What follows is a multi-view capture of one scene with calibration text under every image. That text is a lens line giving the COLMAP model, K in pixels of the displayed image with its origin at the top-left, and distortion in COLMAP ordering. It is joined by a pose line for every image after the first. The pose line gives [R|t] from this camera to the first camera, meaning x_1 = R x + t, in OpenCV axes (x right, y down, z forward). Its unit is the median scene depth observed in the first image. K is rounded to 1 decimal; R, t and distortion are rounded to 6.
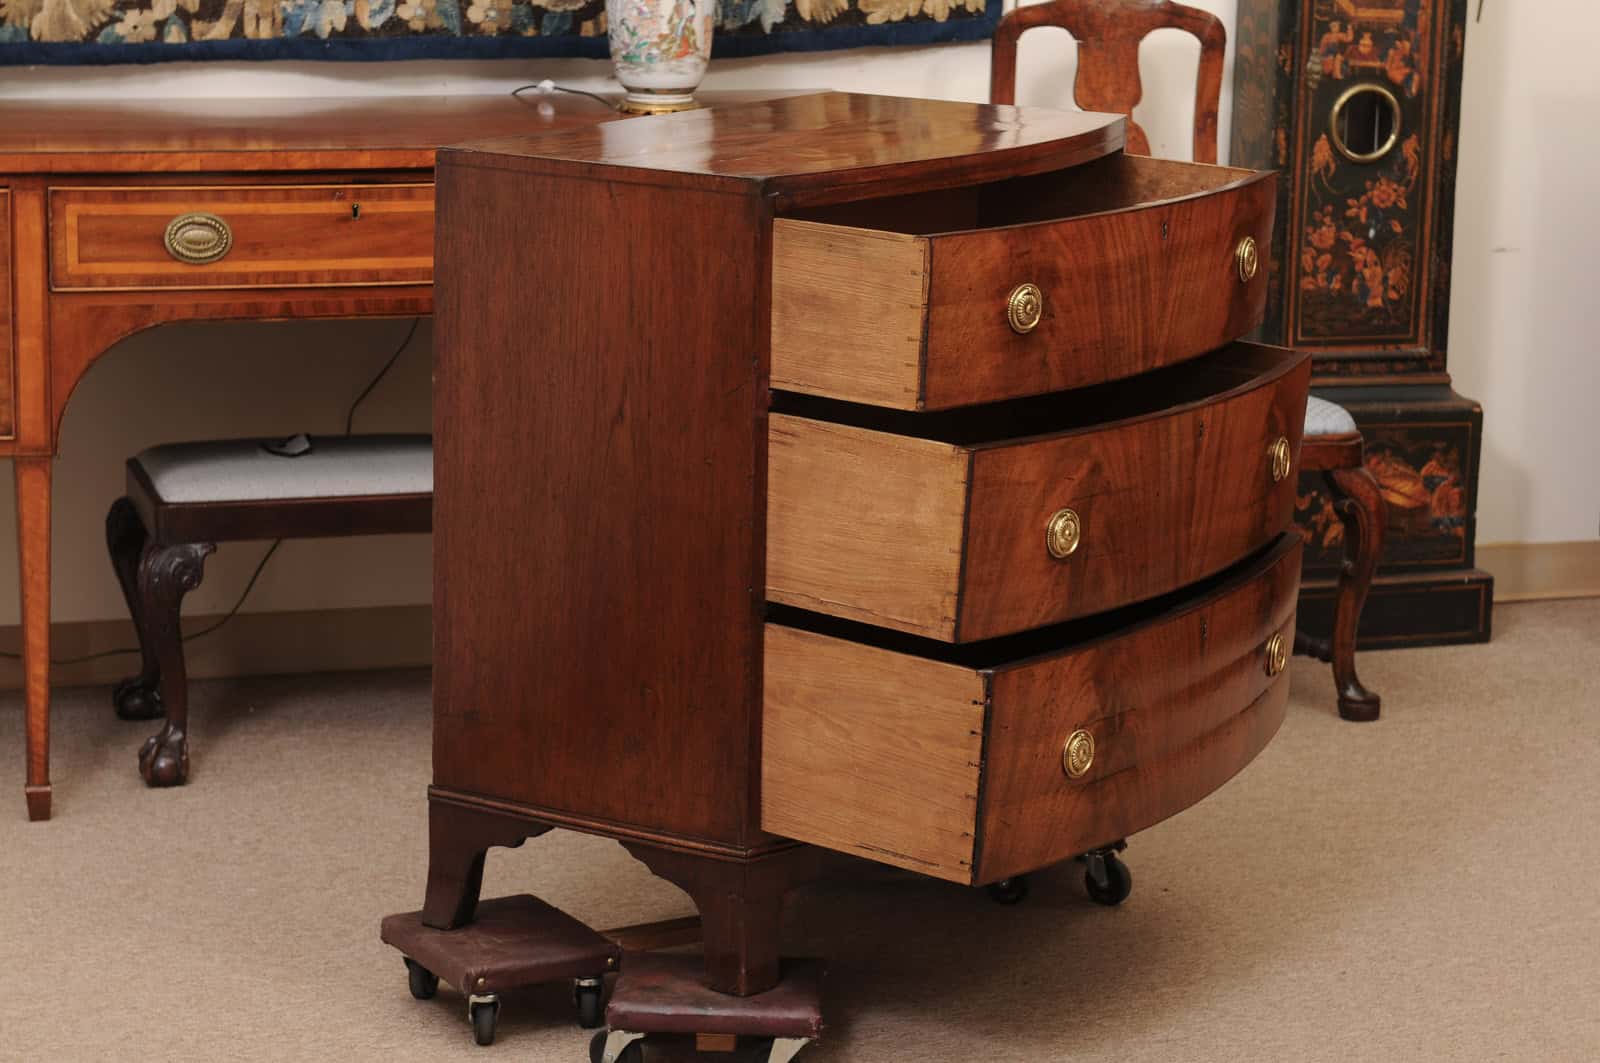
lens RADIAL K [[3698.5, 0, 800.0], [0, 3698.5, 531.5], [0, 0, 1]] dist [0.109876, 0.303745]
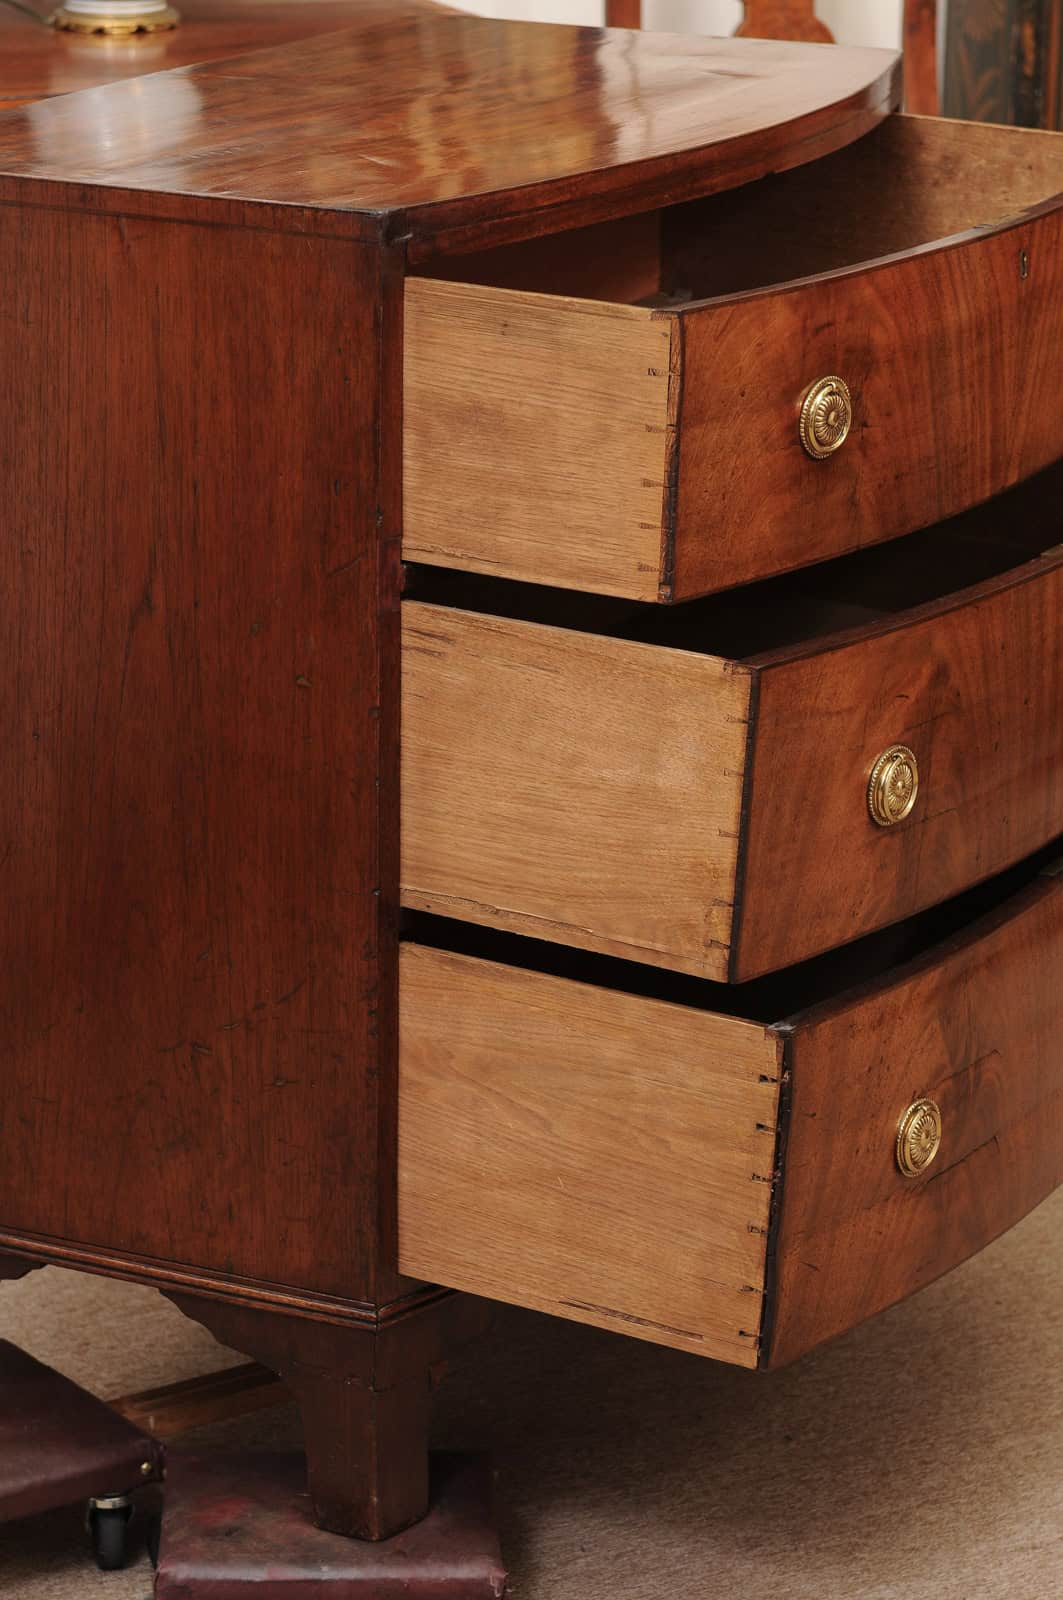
lens RADIAL K [[4544.7, 0, 531.5], [0, 4544.7, 800.0], [0, 0, 1]] dist [0.132775, -0.227521]
pose [[0.996279, -0.033722, 0.079319, -0.042391], [0.027025, 0.996096, 0.084040, -0.055469], [-0.081843, -0.081584, 0.993300, 0.239695]]
